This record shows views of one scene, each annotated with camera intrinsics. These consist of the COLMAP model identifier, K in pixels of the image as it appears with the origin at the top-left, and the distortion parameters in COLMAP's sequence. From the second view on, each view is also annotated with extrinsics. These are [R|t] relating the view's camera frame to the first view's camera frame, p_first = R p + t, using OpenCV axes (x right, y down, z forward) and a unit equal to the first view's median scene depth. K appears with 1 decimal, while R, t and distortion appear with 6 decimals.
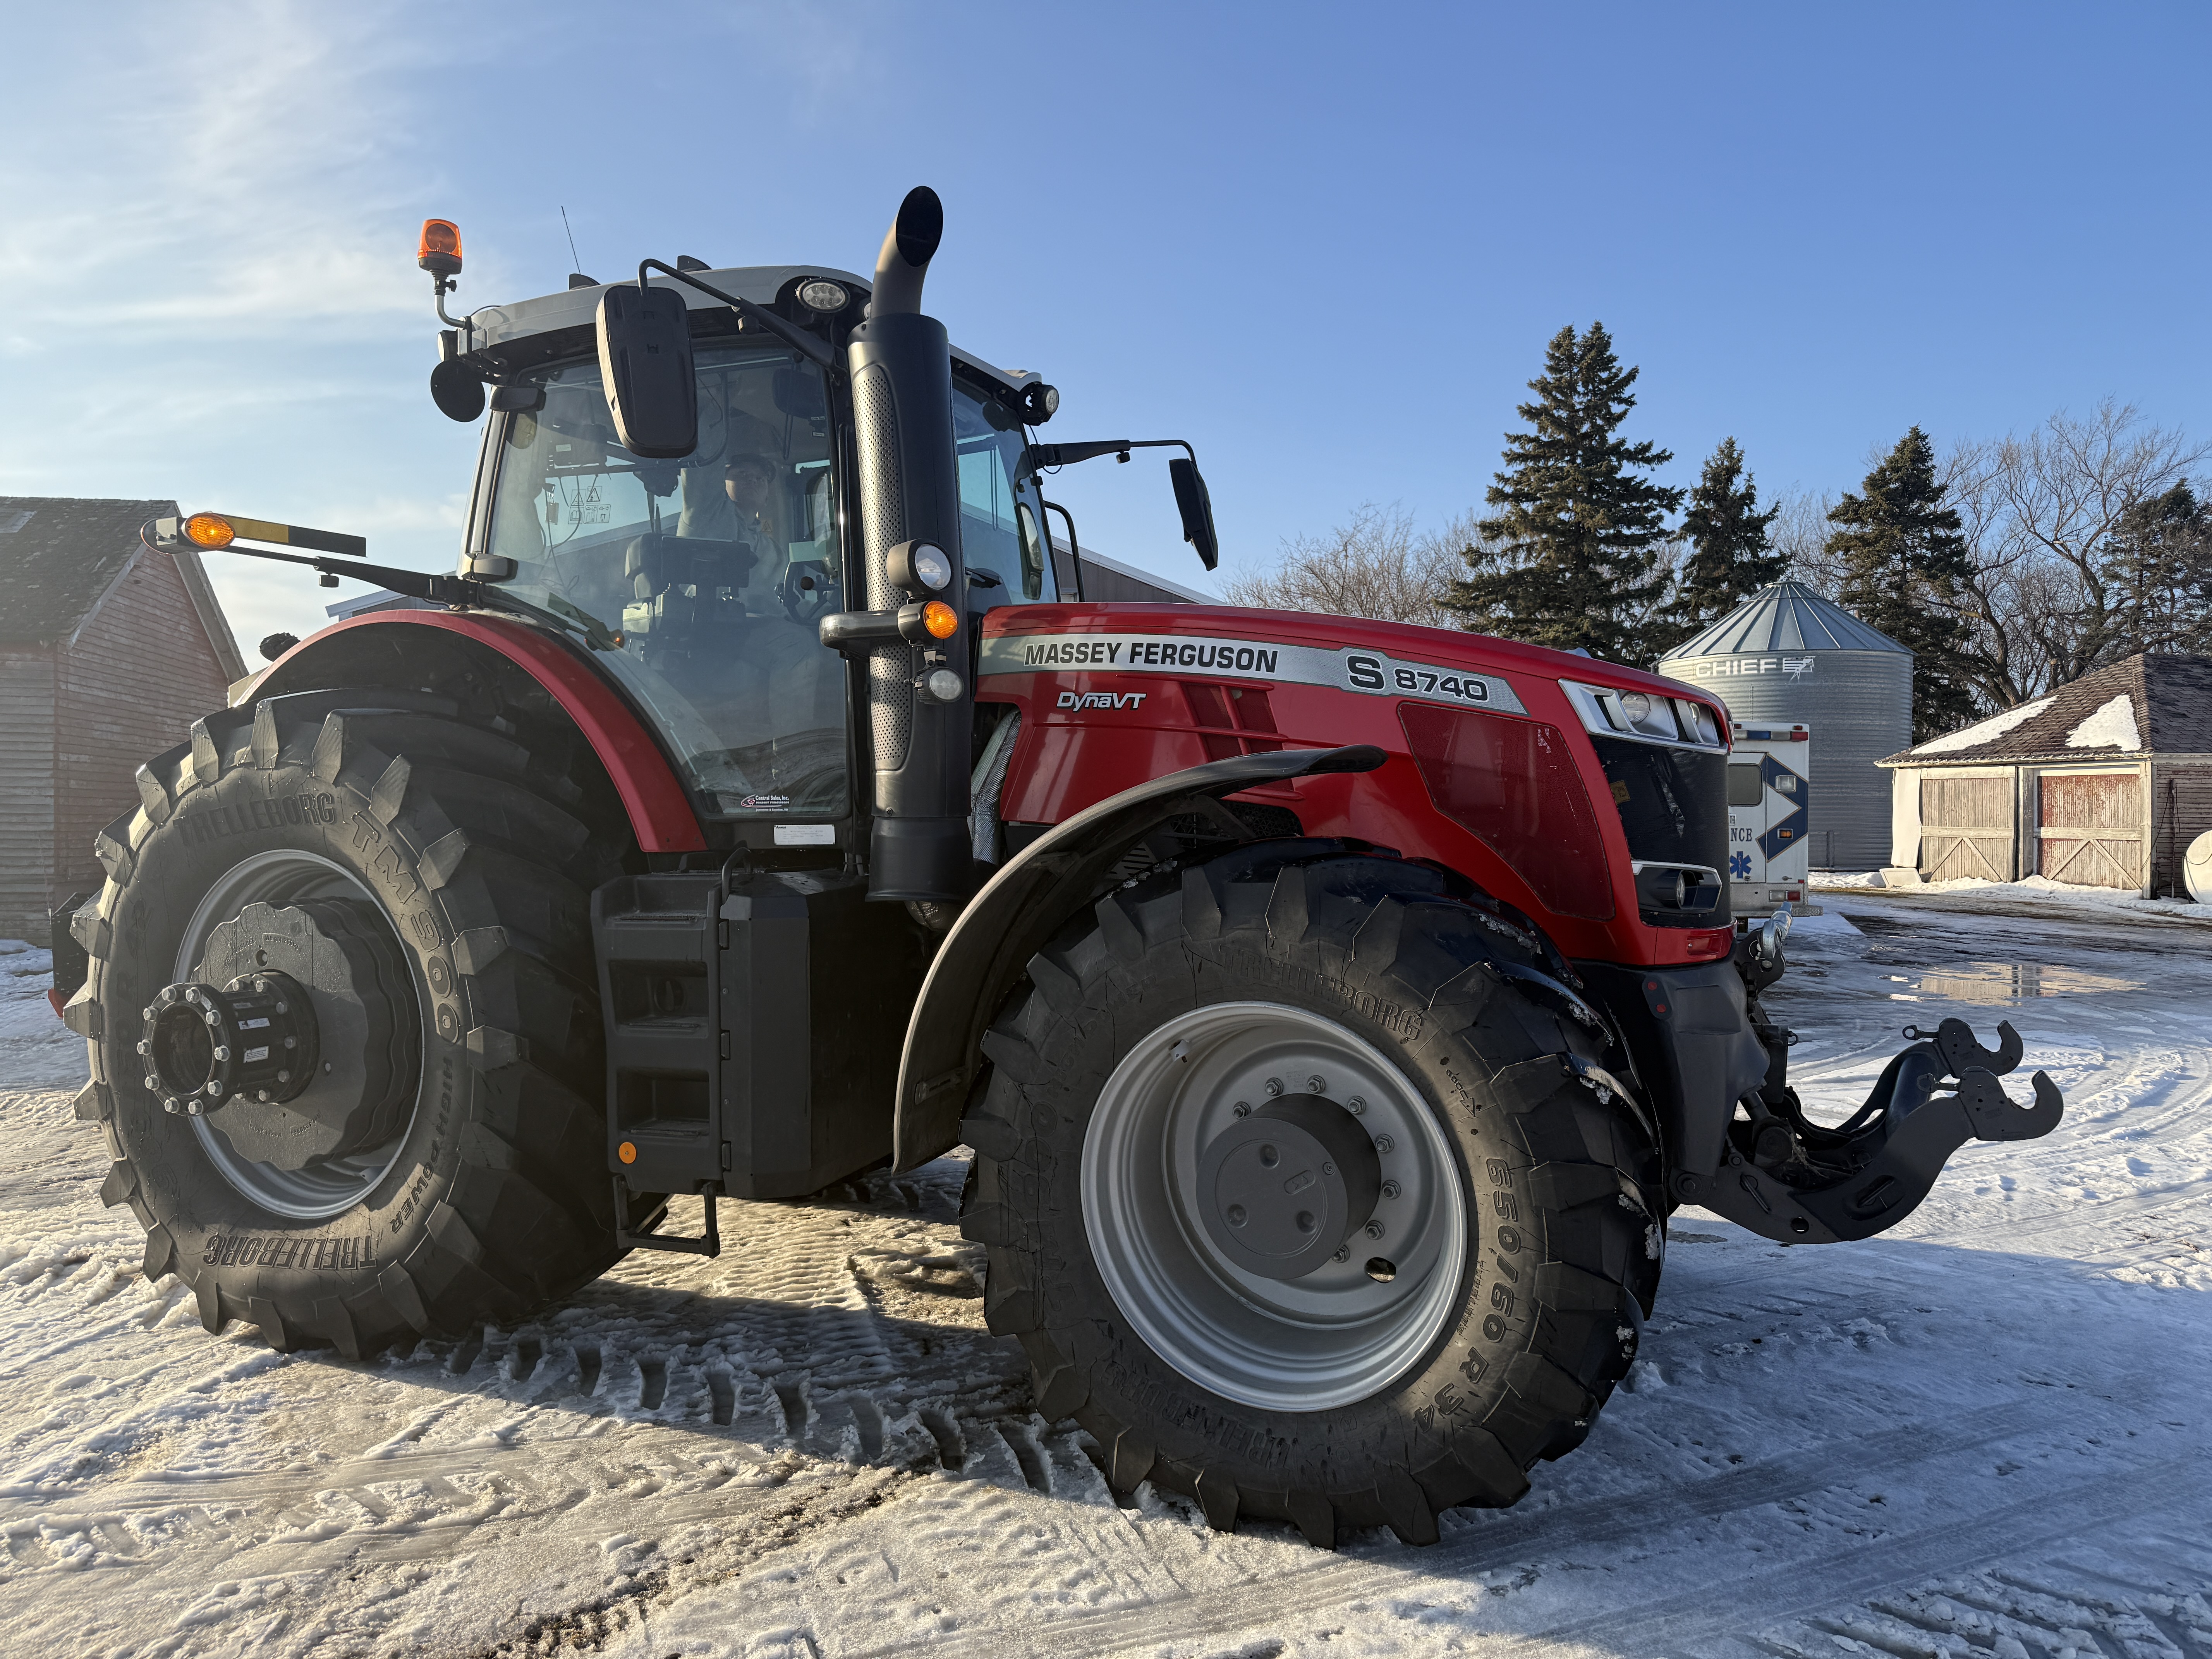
lens RADIAL K [[1548.9, 0, 1117.2], [0, 1548.9, 823.0], [0, 0, 1]] dist [0.033454, -0.038041]
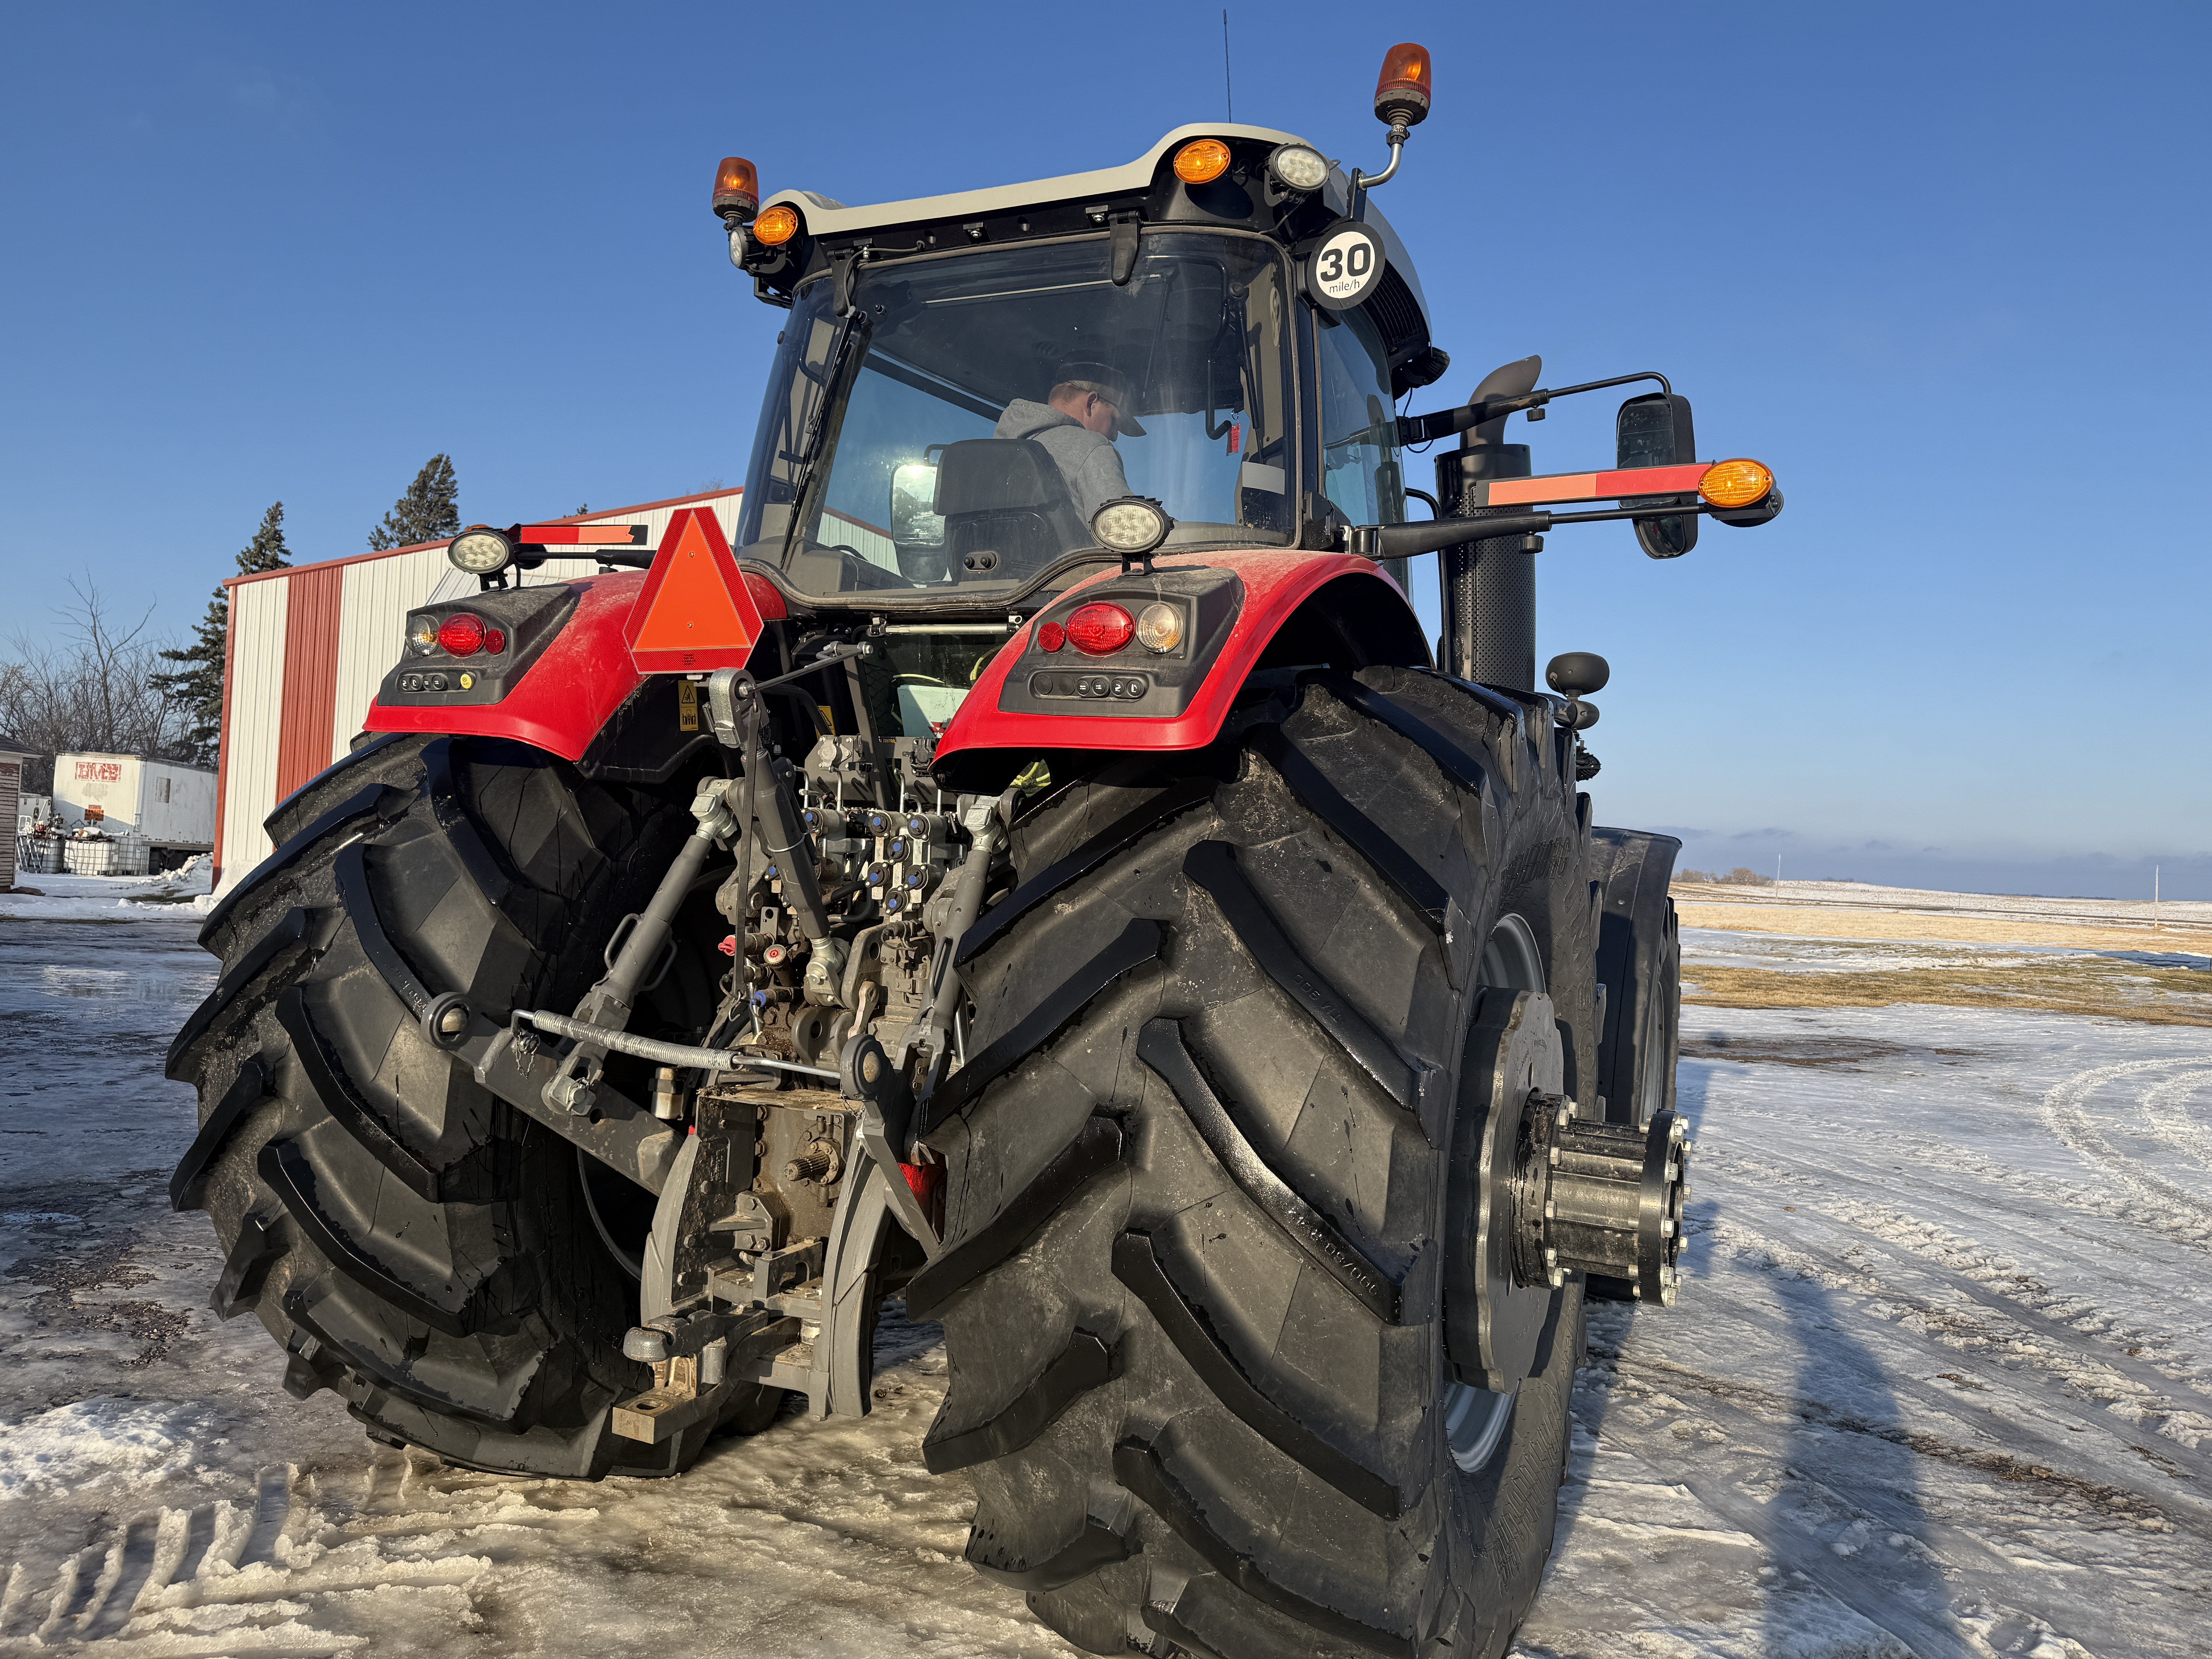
lens RADIAL K [[1548.9, 0, 1123.2], [0, 1548.9, 808.5], [0, 0, 1]] dist [0.033454, -0.038041]
pose [[0.010489, 0.025645, 0.999616, -1.286820], [-0.036118, 0.999028, -0.025251, -0.006723], [-0.999292, -0.035839, 0.011405, 1.230590]]
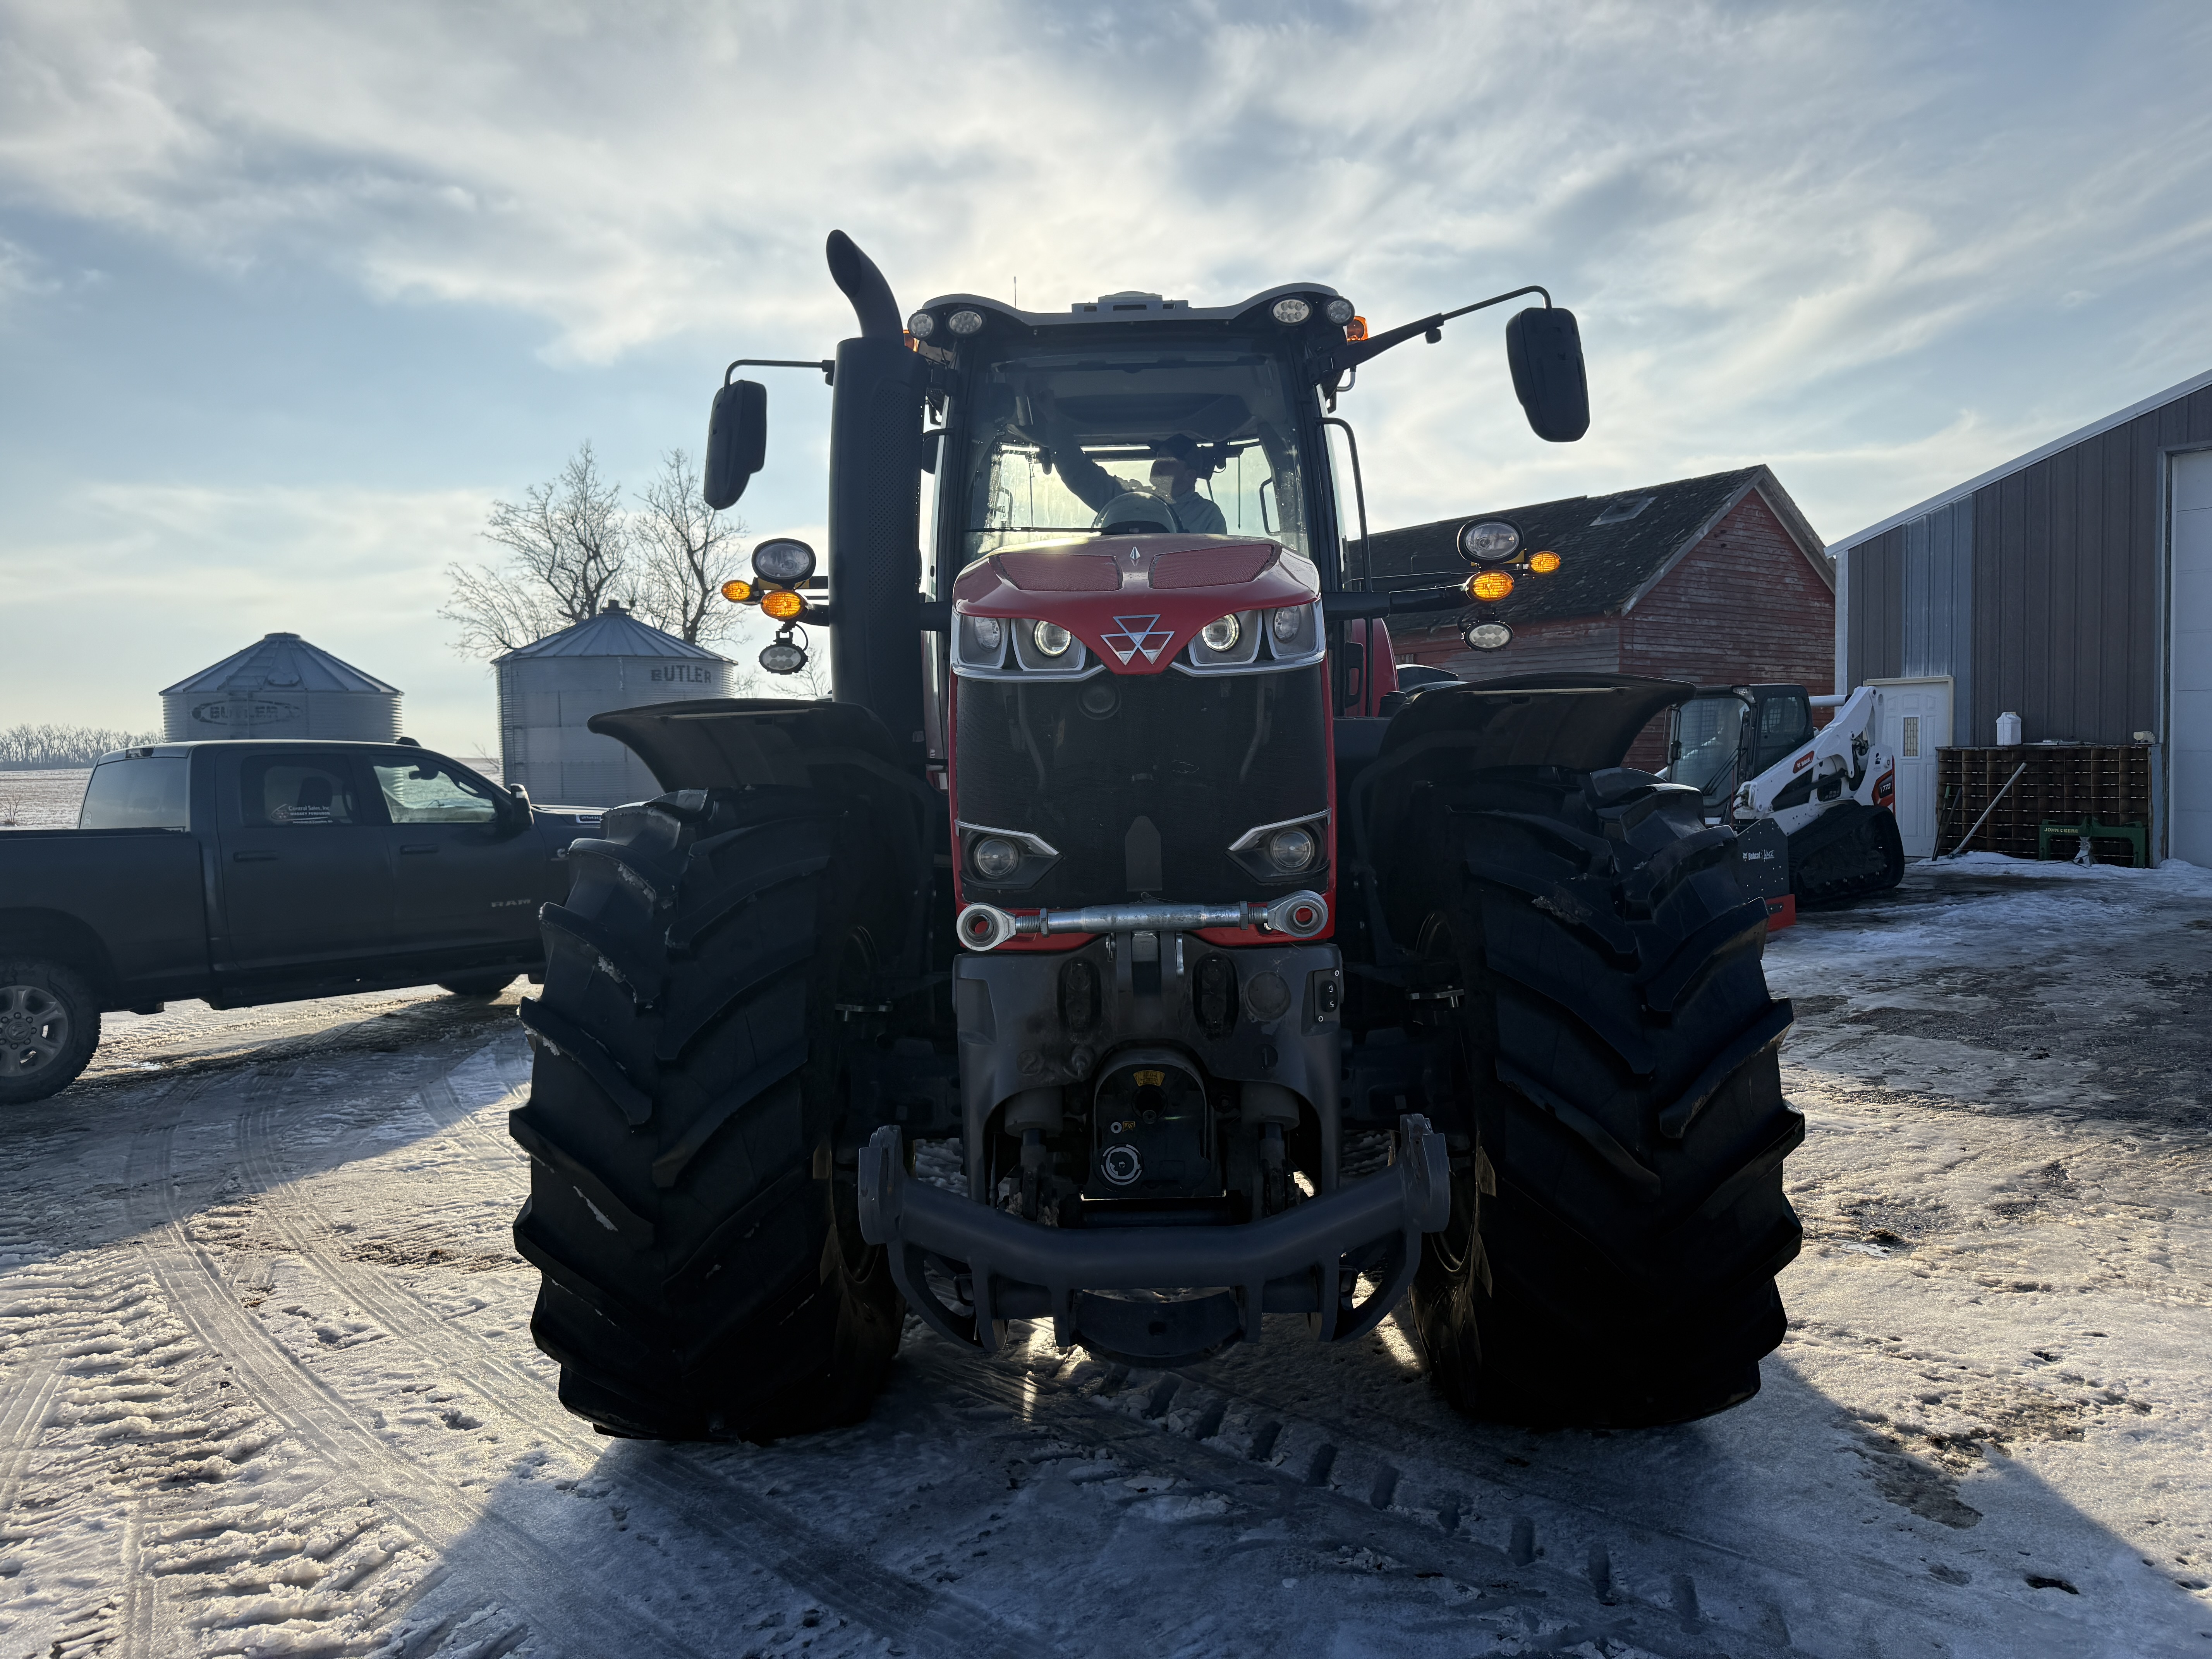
lens RADIAL K [[1548.9, 0, 1113.2], [0, 1548.9, 821.7], [0, 0, 1]] dist [0.033454, -0.038041]
pose [[0.403691, 0.028782, -0.914443, 1.002229], [0.009717, 0.999314, 0.035743, -0.002719], [0.914844, -0.023315, 0.403134, 0.672446]]
